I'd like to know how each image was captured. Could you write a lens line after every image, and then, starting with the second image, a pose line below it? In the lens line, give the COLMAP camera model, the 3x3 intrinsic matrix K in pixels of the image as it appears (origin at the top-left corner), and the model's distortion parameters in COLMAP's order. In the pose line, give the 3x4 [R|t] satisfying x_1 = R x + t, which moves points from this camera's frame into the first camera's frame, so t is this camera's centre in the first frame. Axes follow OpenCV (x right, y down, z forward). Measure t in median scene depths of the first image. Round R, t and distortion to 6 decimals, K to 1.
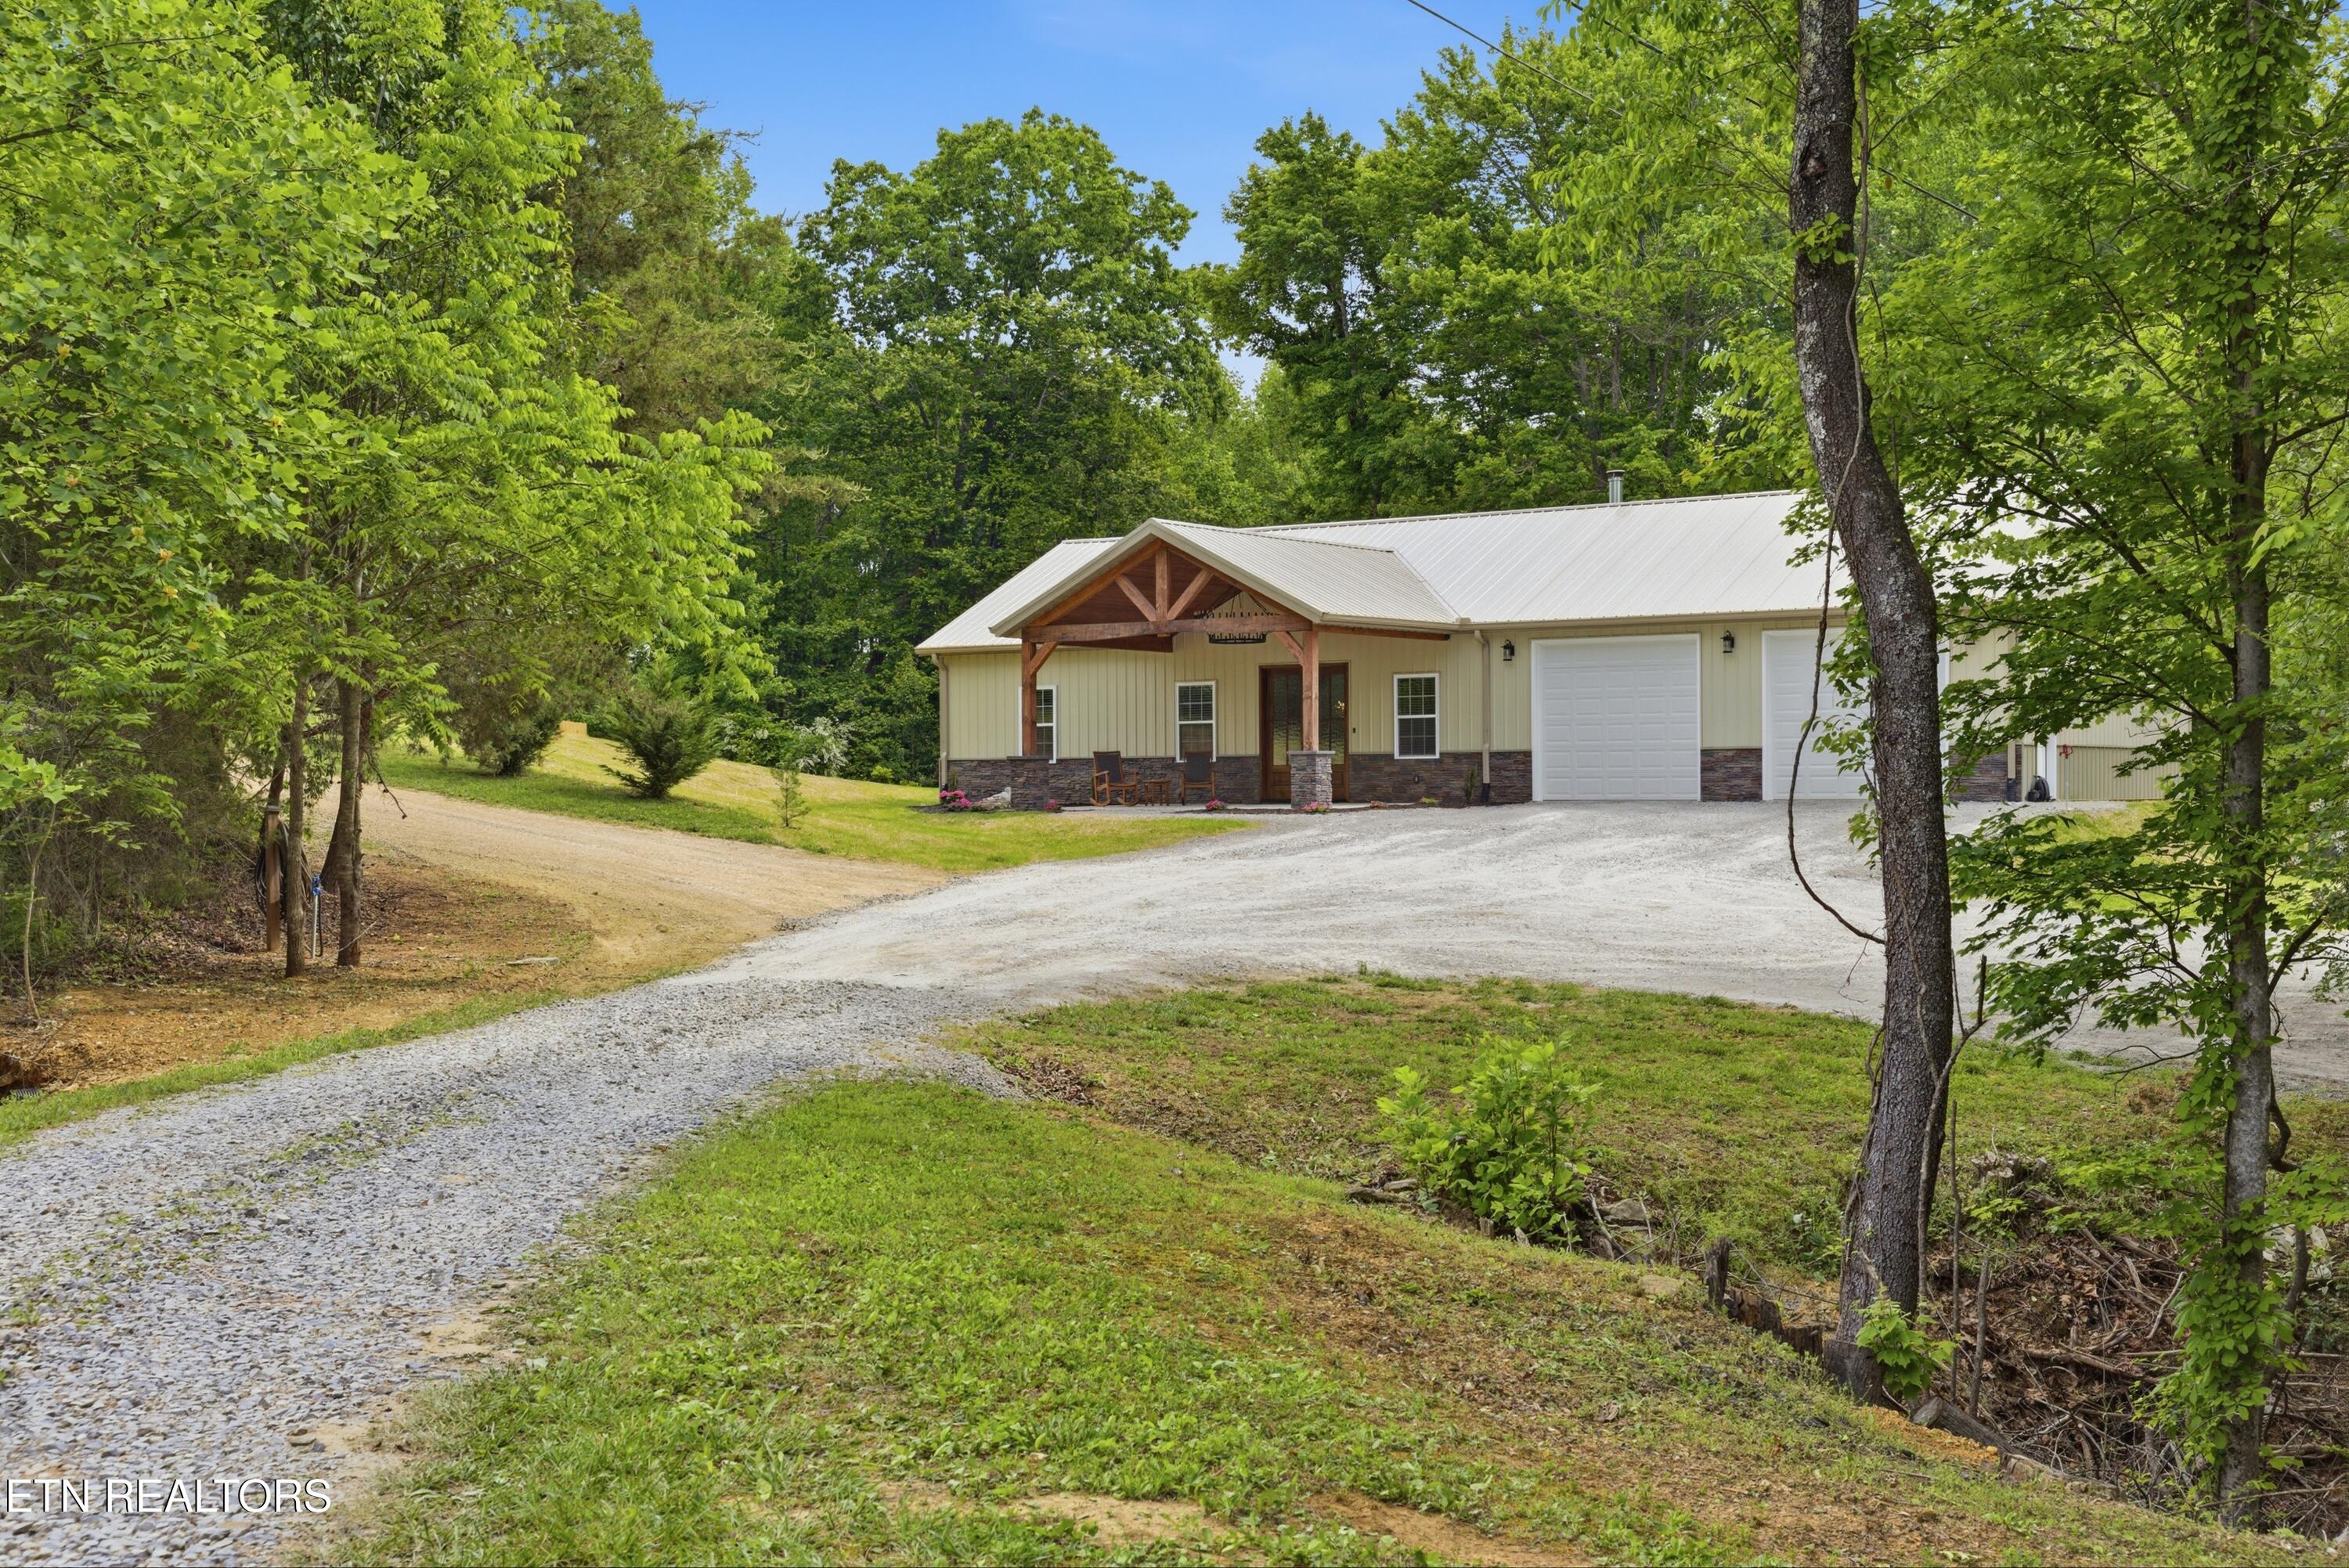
lens RADIAL K [[2756.1, 0, 1185.7], [0, 2756.1, 783.3], [0, 0, 1]] dist [0.013881, 0.000000]
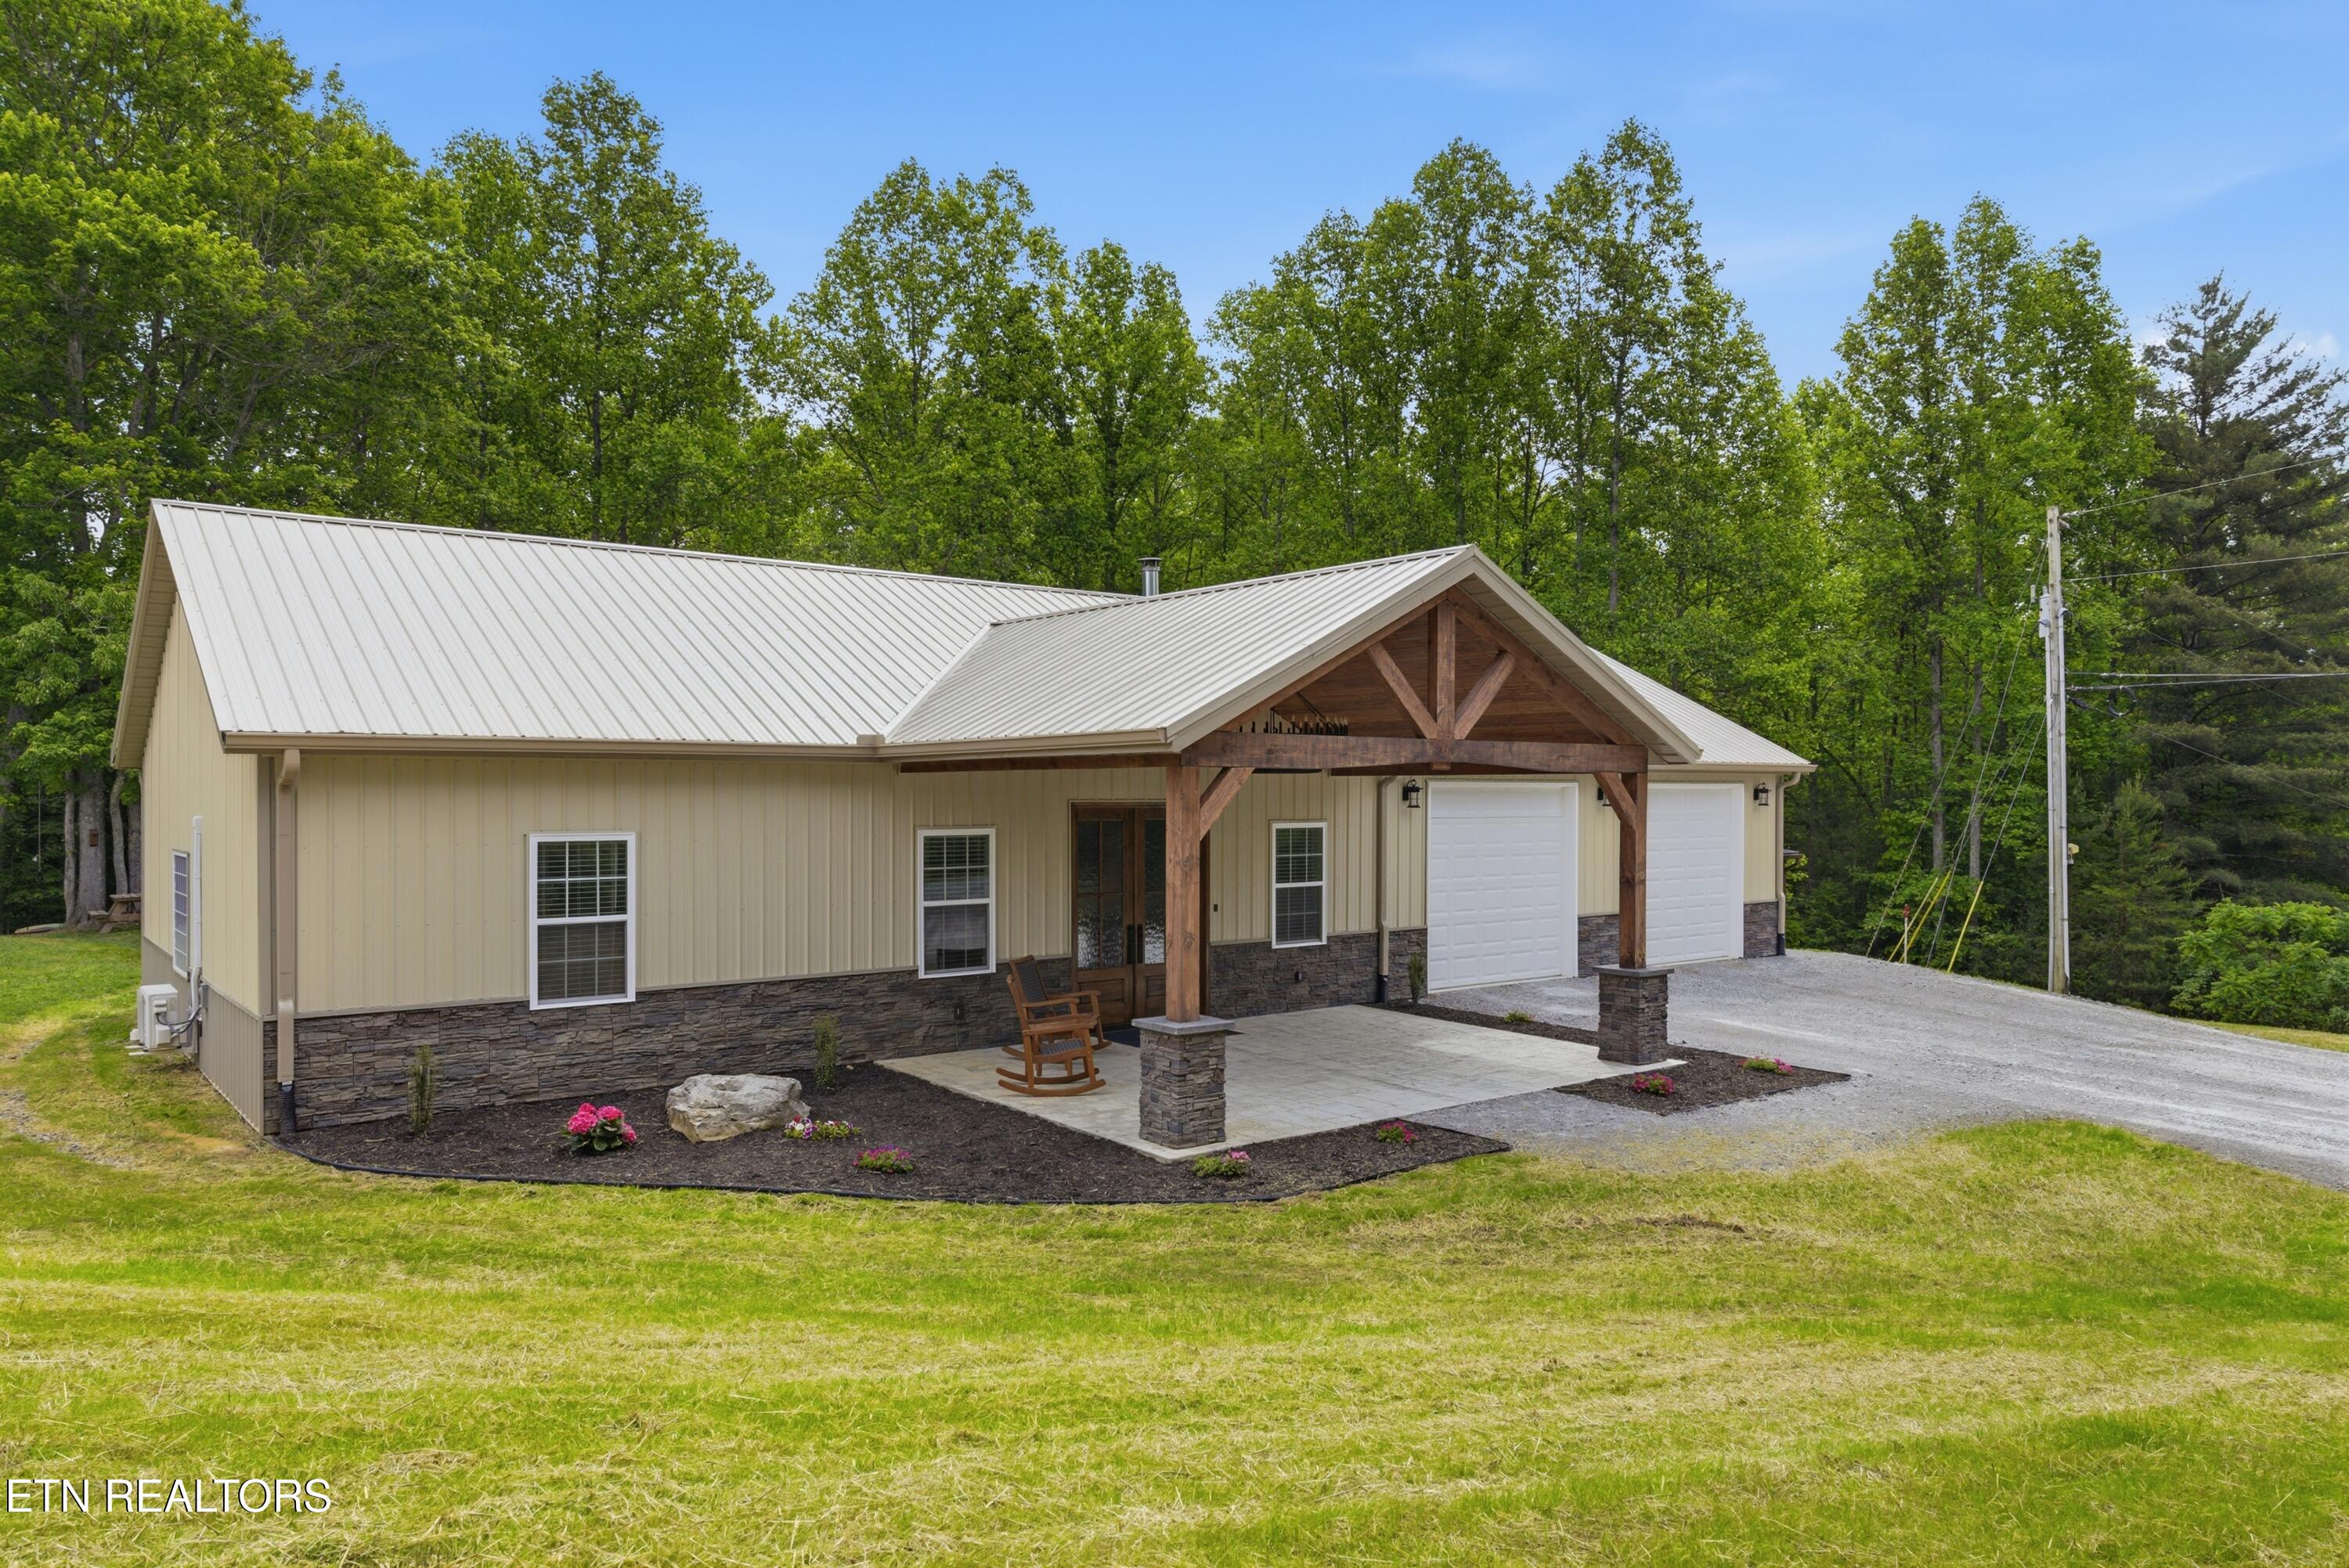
lens RADIAL K [[1572.4, 0, 1165.4], [0, 1572.4, 775.8], [0, 0, 1]] dist [0.008393, -0.013819]
pose [[0.302794, 0.018293, 0.952881, -0.176184], [0.000121, 0.999815, -0.019233, -0.025936], [-0.953056, 0.005939, 0.302735, 0.541201]]
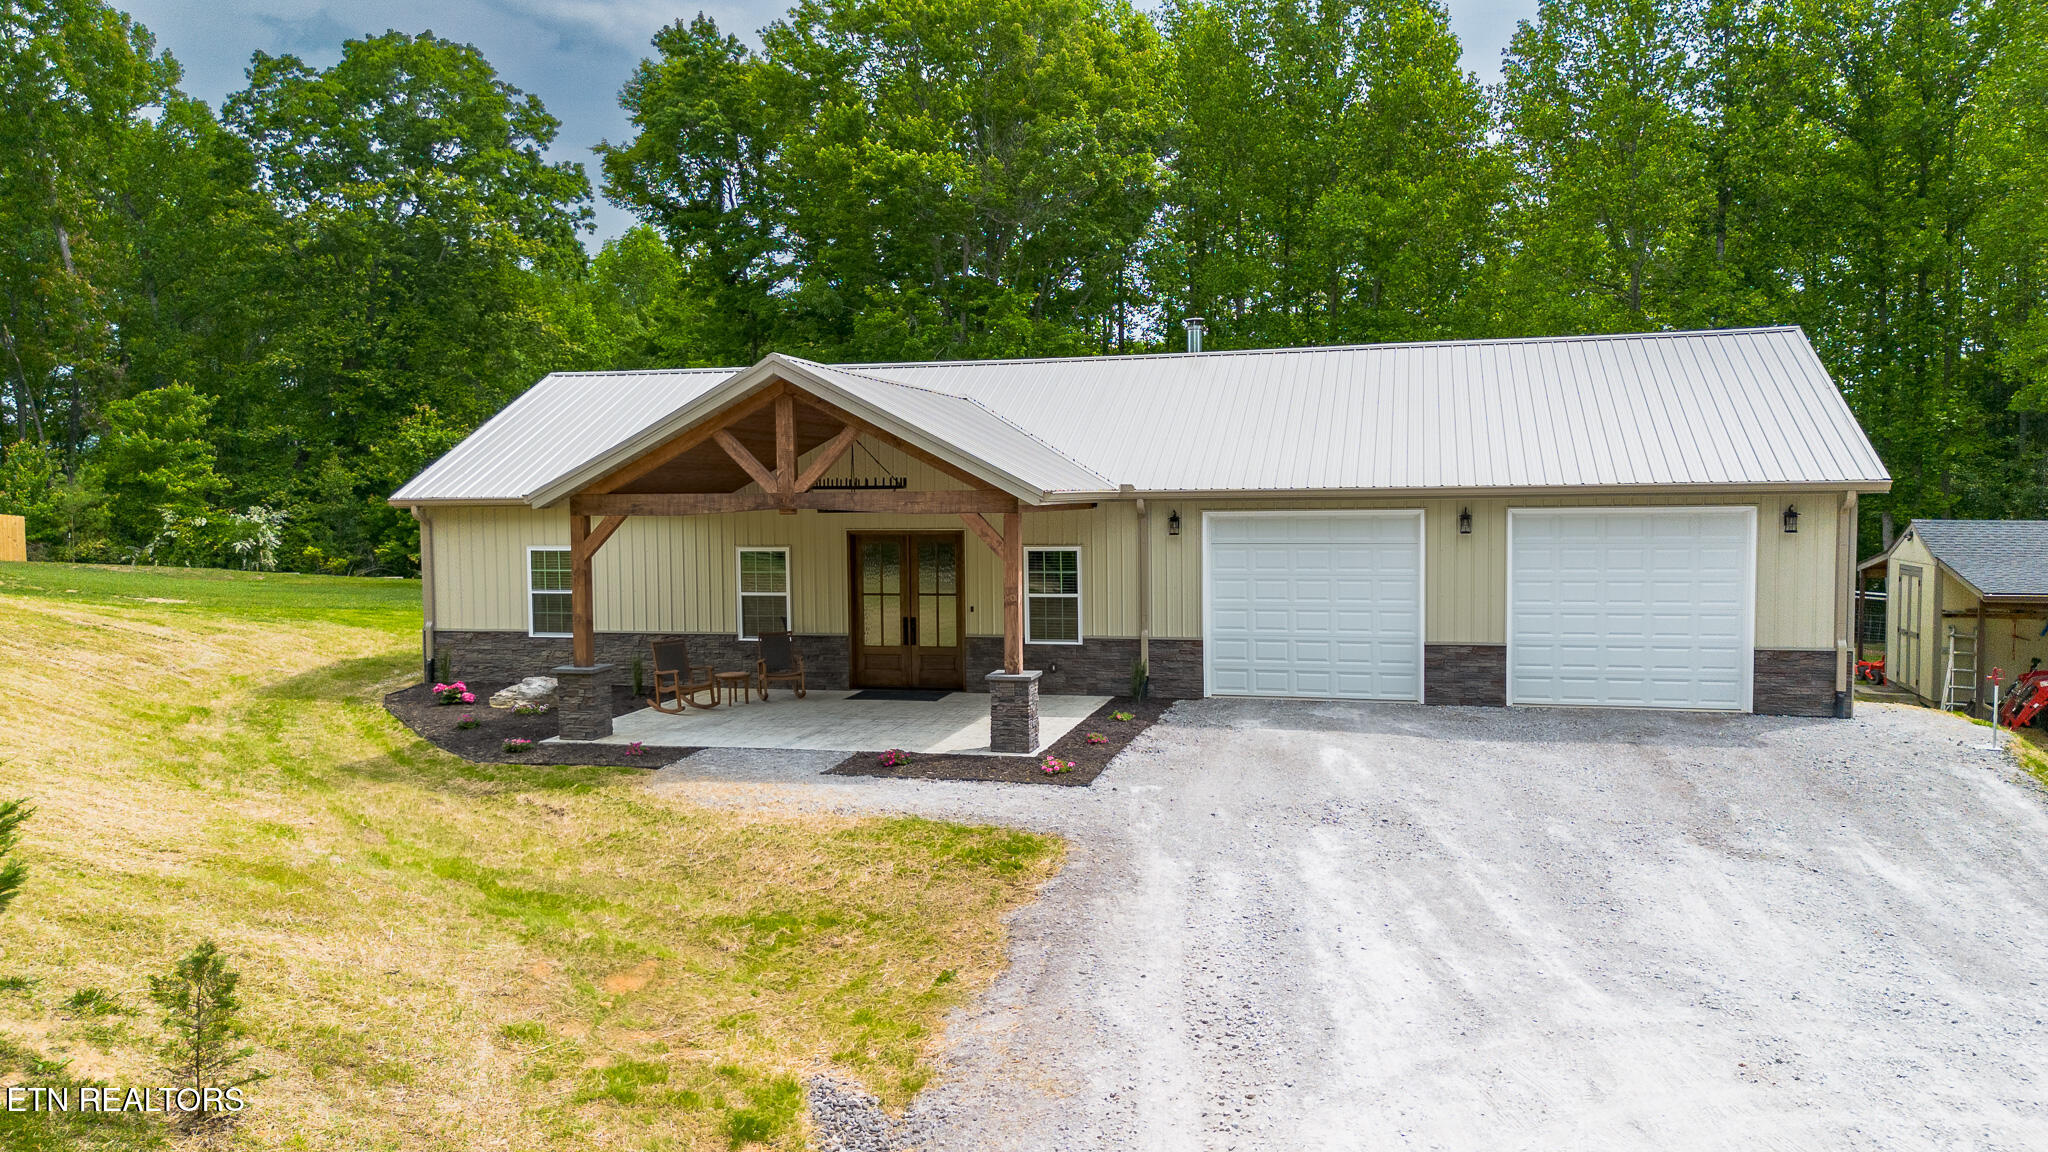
lens RADIAL K [[1447.0, 0, 1014.1], [0, 1447.0, 565.4], [0, 0, 1]] dist [0.057789, -0.055624]
pose [[0.940057, -0.019217, 0.340474, -0.047334], [0.004156, 0.998982, 0.044909, -0.031910], [-0.340991, -0.040802, 0.939181, 0.345578]]
